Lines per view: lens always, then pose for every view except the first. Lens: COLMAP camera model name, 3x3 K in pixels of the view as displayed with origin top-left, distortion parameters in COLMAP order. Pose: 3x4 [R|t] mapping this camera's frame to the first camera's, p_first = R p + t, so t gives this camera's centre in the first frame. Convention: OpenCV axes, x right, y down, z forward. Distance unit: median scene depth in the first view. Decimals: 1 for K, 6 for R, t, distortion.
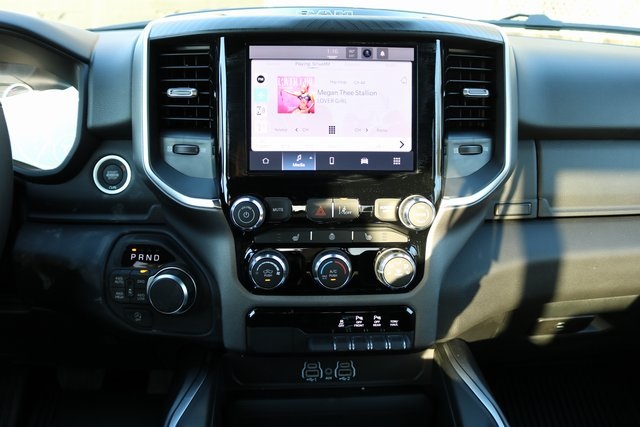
lens RADIAL K [[528.7, 0, 318.6], [0, 528.7, 211.4], [0, 0, 1]] dist [-0.115467, 0.034109]
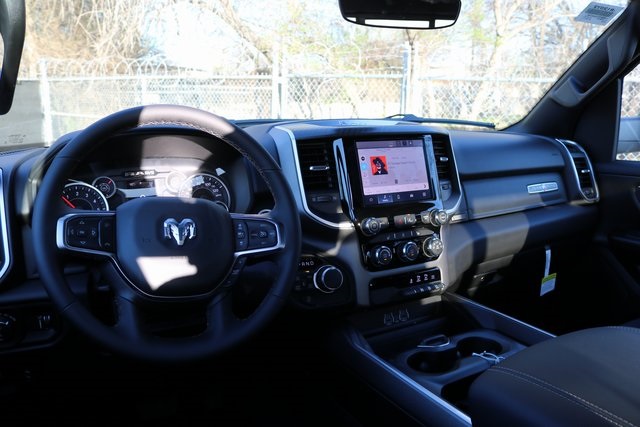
lens RADIAL K [[528.7, 0, 320.9], [0, 528.7, 214.3], [0, 0, 1]] dist [-0.115467, 0.034109]
pose [[0.898763, -0.104165, 0.425882, -1.088446], [0.168743, 0.978724, -0.116725, 0.150290], [-0.404662, 0.176772, 0.897218, -0.649533]]
